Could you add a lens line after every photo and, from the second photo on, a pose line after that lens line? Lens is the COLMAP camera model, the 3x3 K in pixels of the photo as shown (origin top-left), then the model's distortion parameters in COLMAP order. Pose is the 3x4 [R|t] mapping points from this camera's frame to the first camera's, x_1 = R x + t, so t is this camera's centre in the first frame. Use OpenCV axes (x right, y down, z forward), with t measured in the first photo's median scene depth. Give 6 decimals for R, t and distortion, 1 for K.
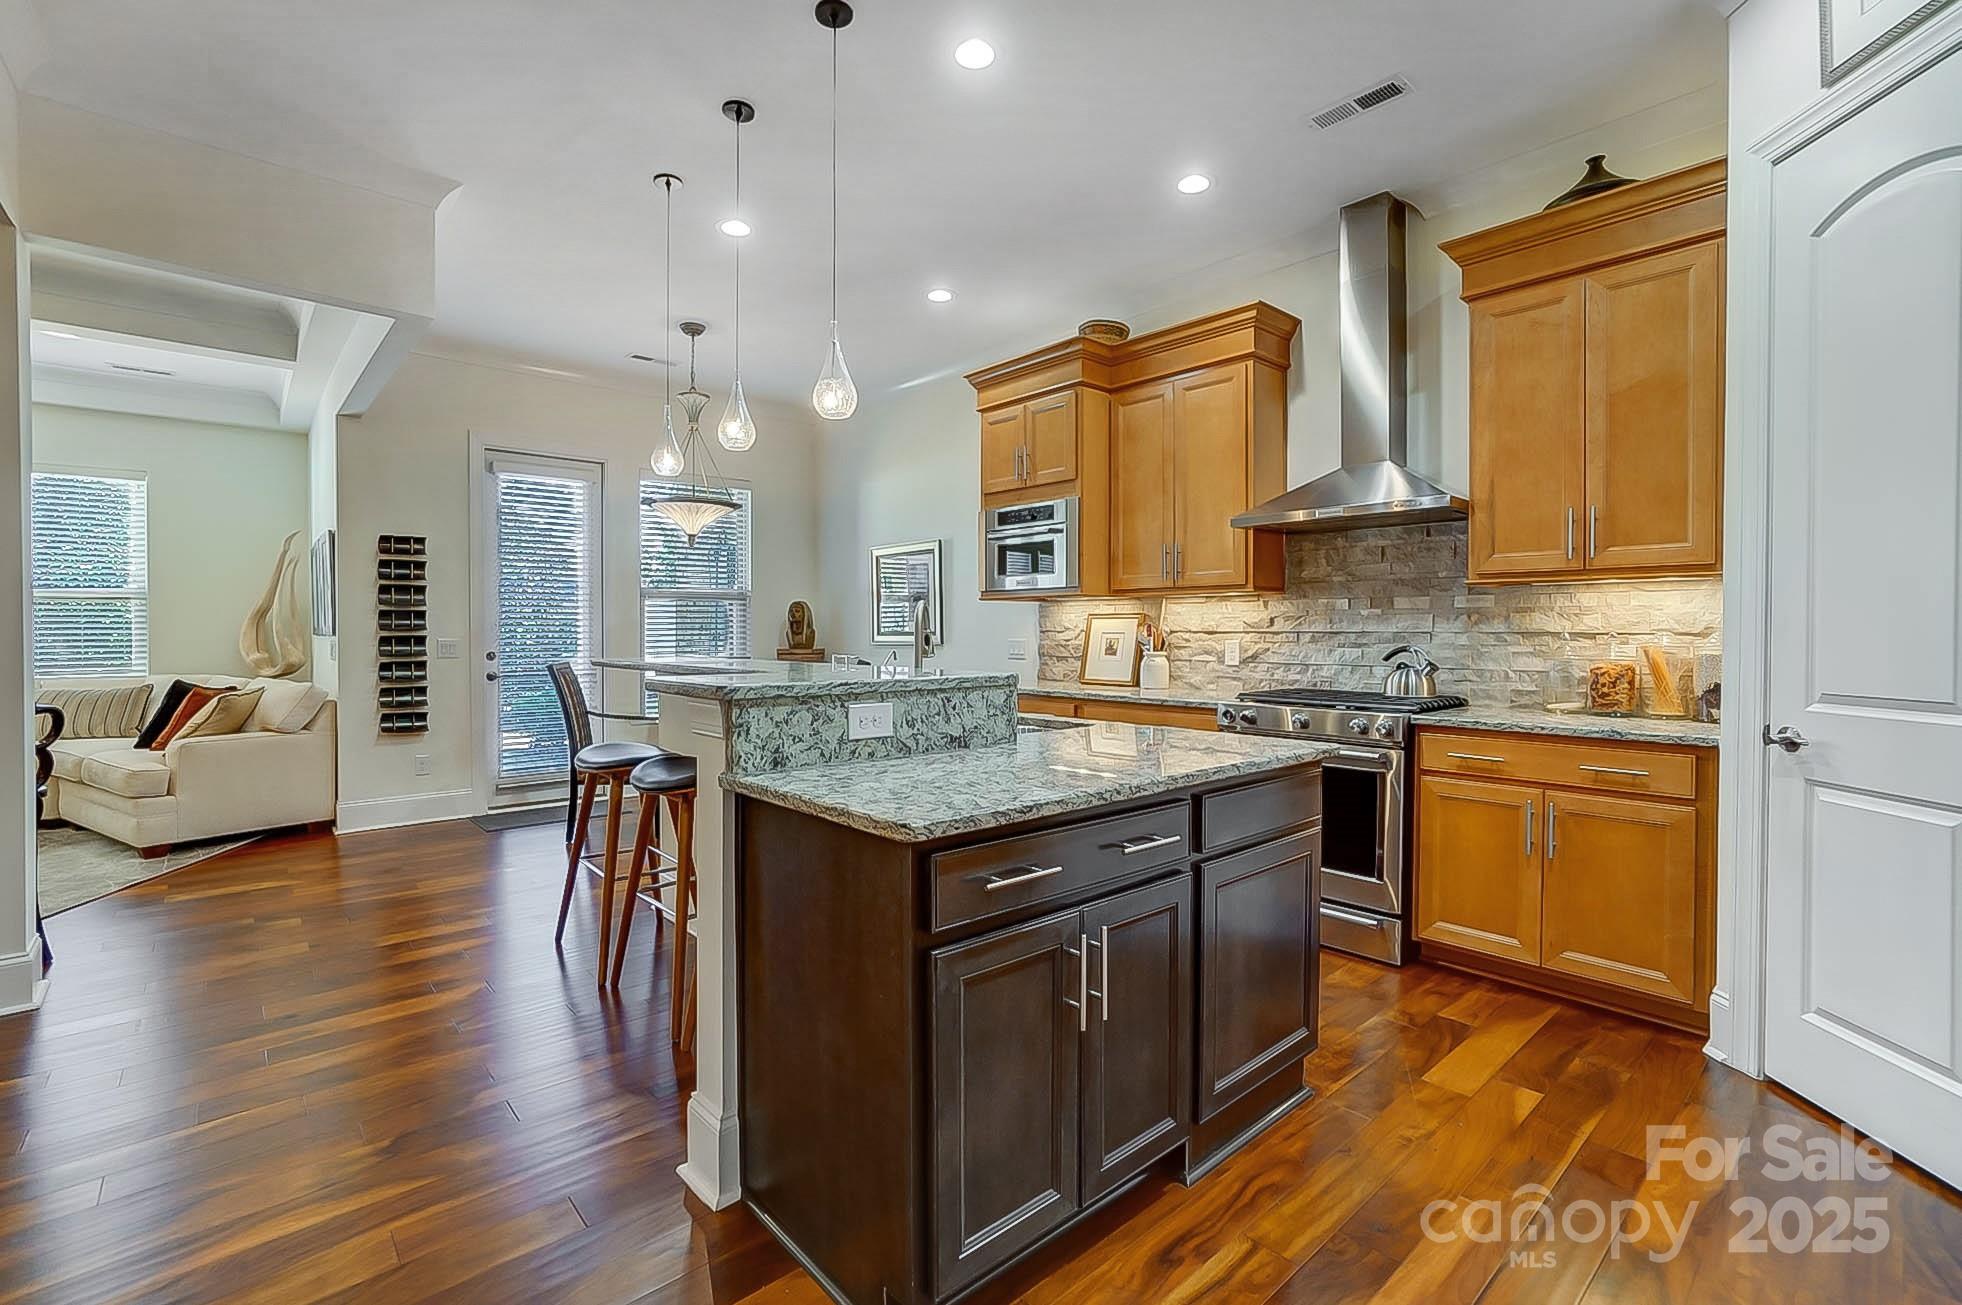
lens RADIAL K [[880.1, 0, 972.7], [0, 880.1, 637.8], [0, 0, 1]] dist [-0.031321, 0.008059]
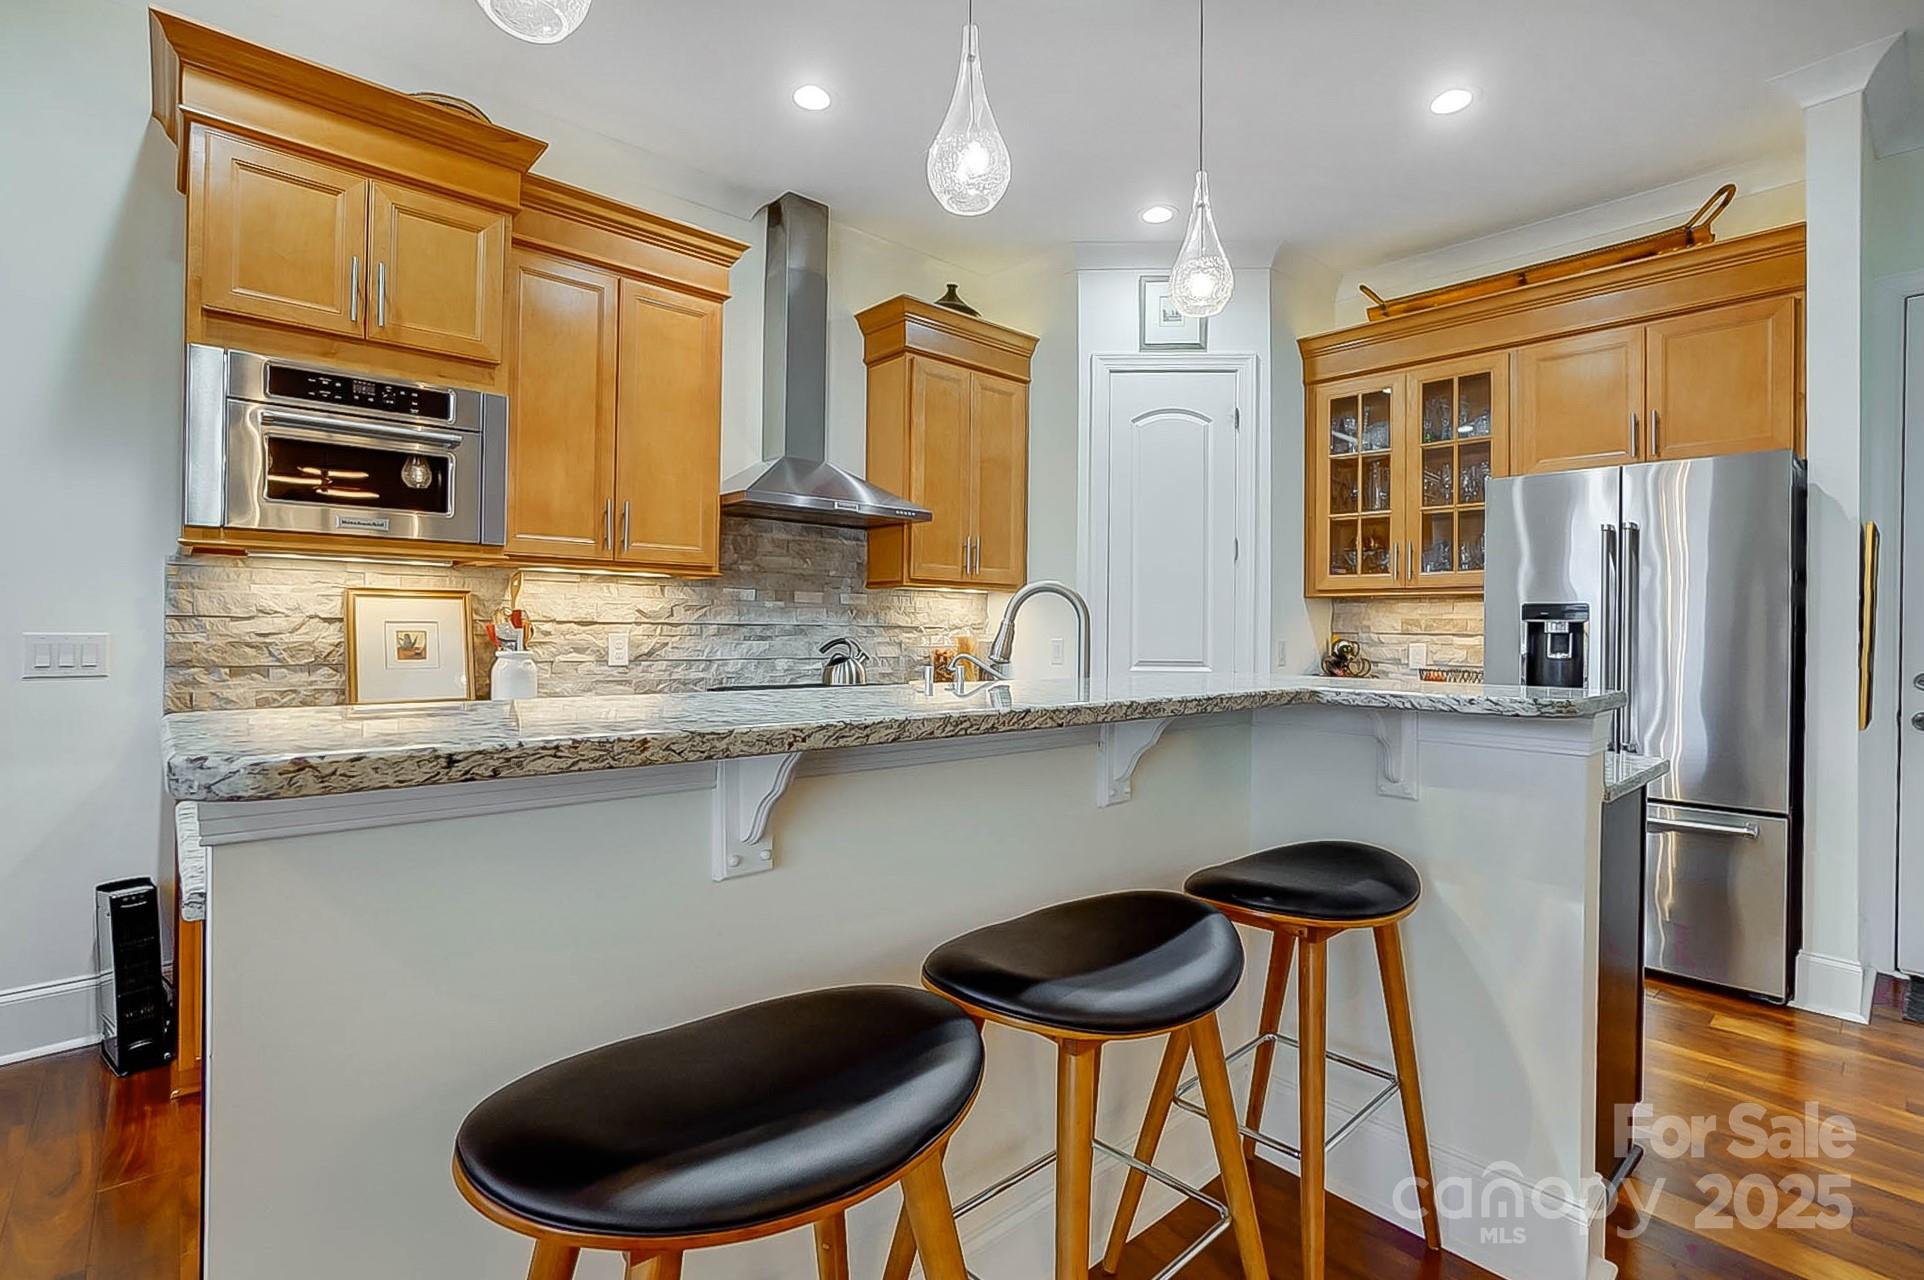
lens RADIAL K [[897.9, 0, 953.5], [0, 897.9, 623.6], [0, 0, 1]] dist [-0.025363, 0.002771]
pose [[-0.007210, 0.005956, 0.999956, -0.540658], [-0.003602, 0.999976, -0.005982, -0.002392], [-0.999968, -0.003645, -0.007188, 0.768971]]
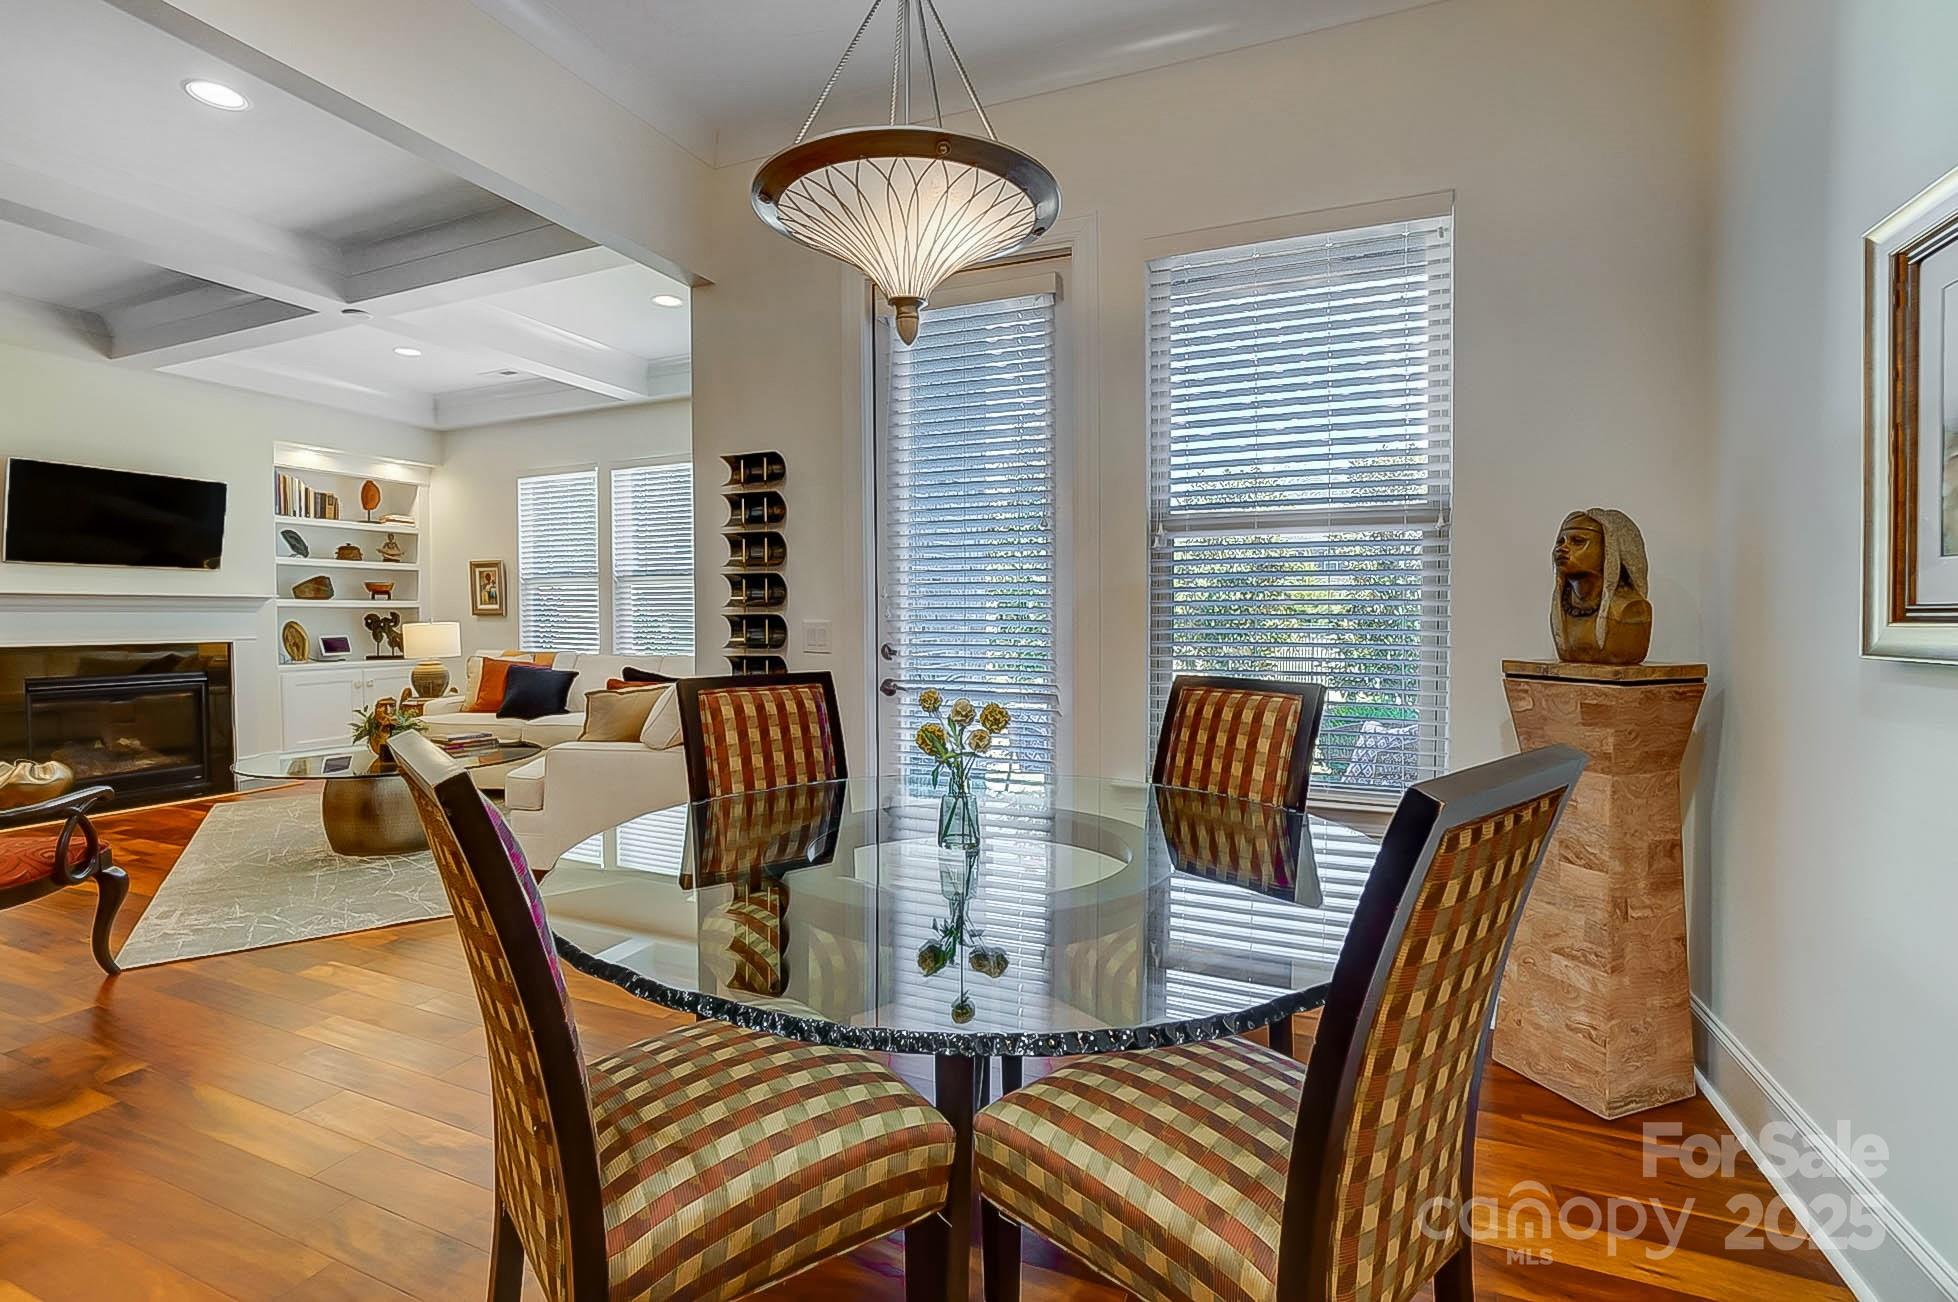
lens RADIAL K [[878.3, 0, 976.8], [0, 878.3, 644.1], [0, 0, 1]] dist [-0.031321, 0.008059]
pose [[0.432386, 0.030679, -0.901167, -0.025126], [-0.008283, 0.999514, 0.030053, -0.002479], [0.901651, -0.005530, 0.432430, 1.162064]]
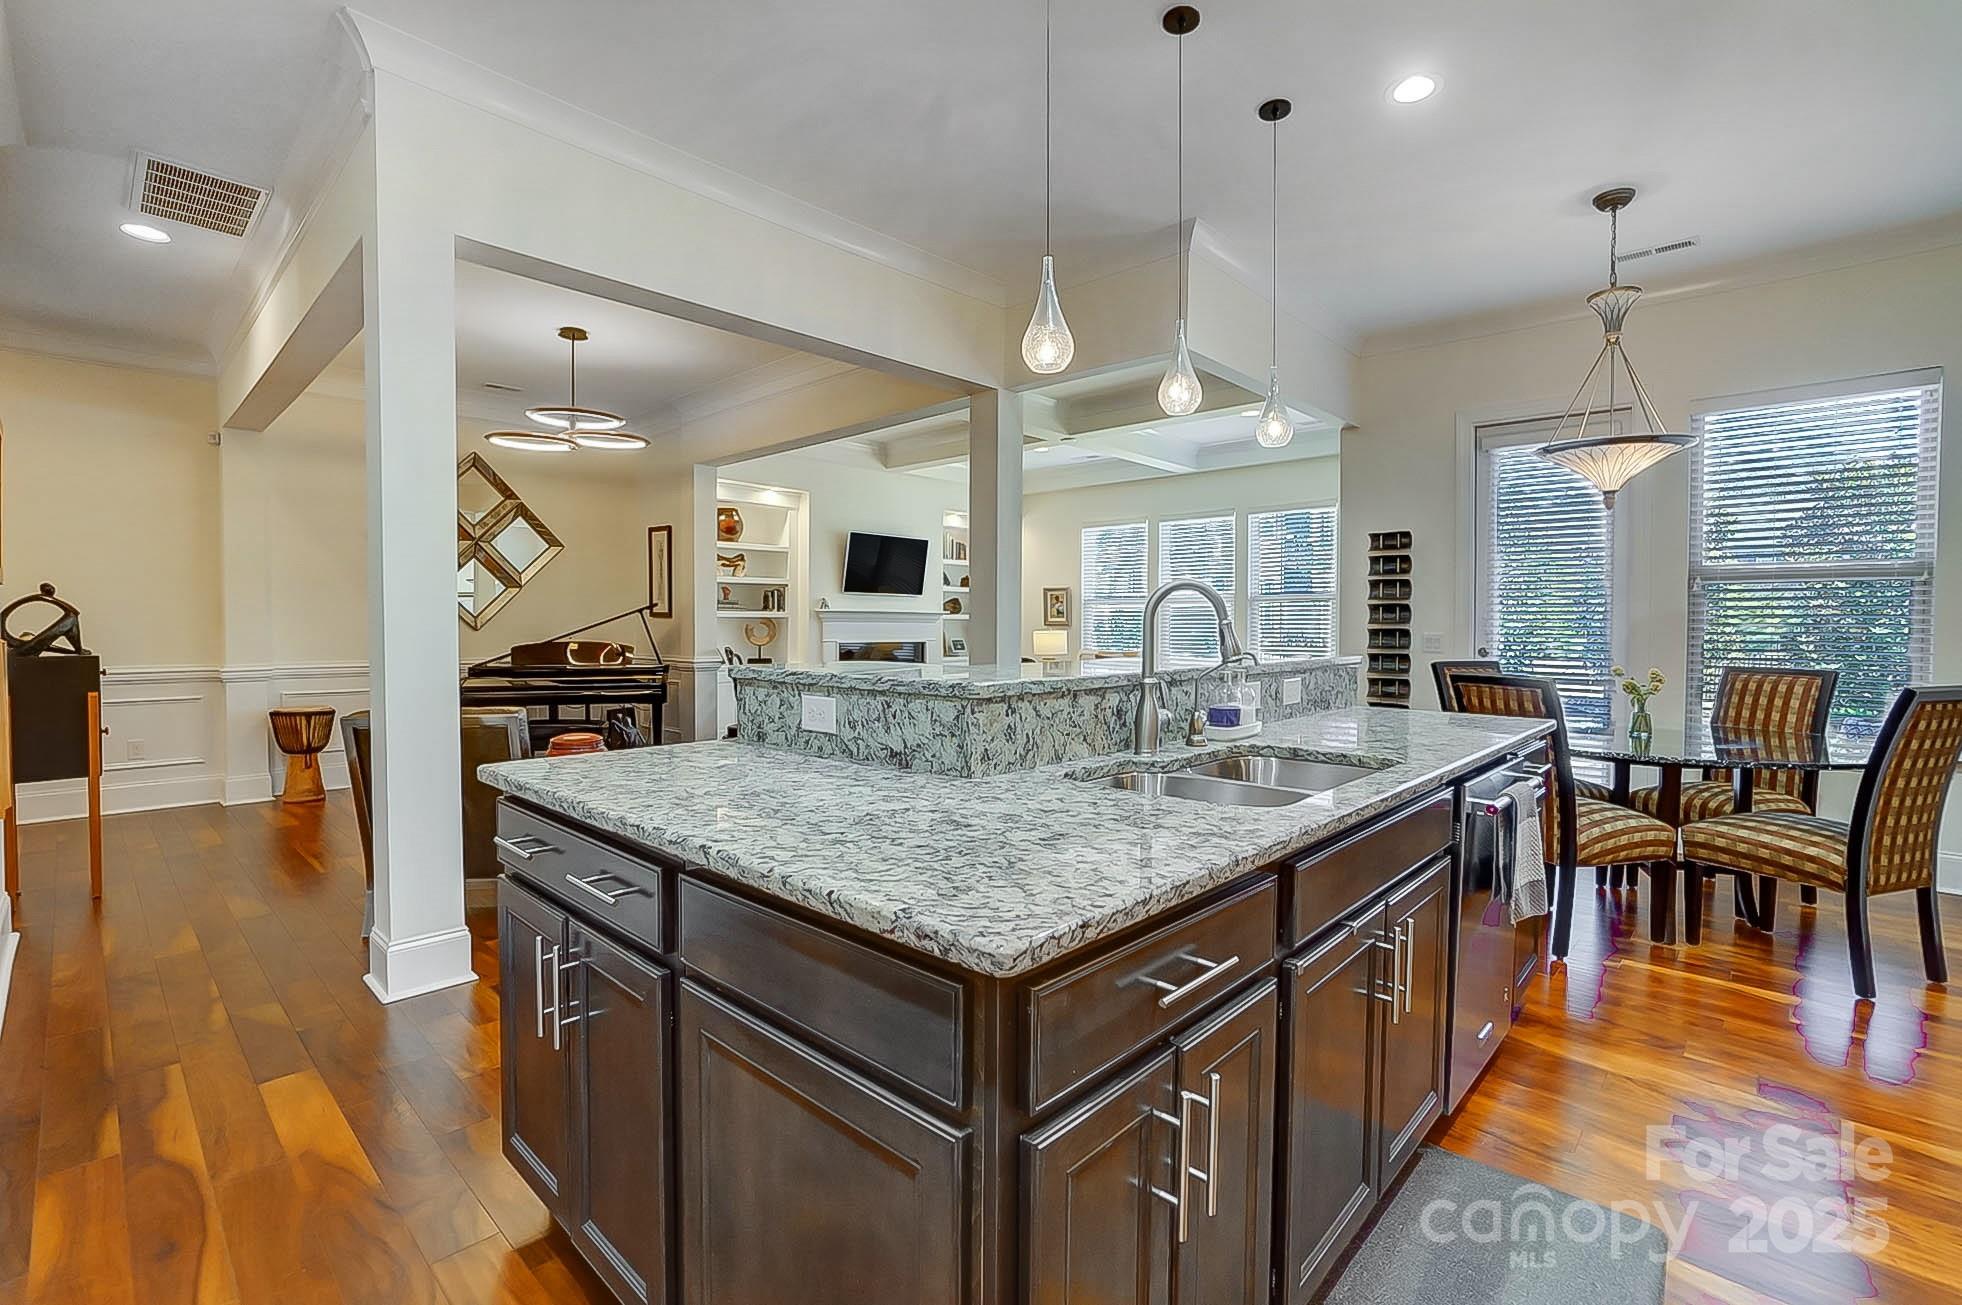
lens RADIAL K [[880.1, 0, 972.8], [0, 880.1, 642.5], [0, 0, 1]] dist [-0.031321, 0.008059]
pose [[0.097602, 0.023846, -0.994940, 0.436083], [-0.013916, 0.999648, 0.022594, -0.004189], [0.995128, 0.011640, 0.097899, 0.545135]]
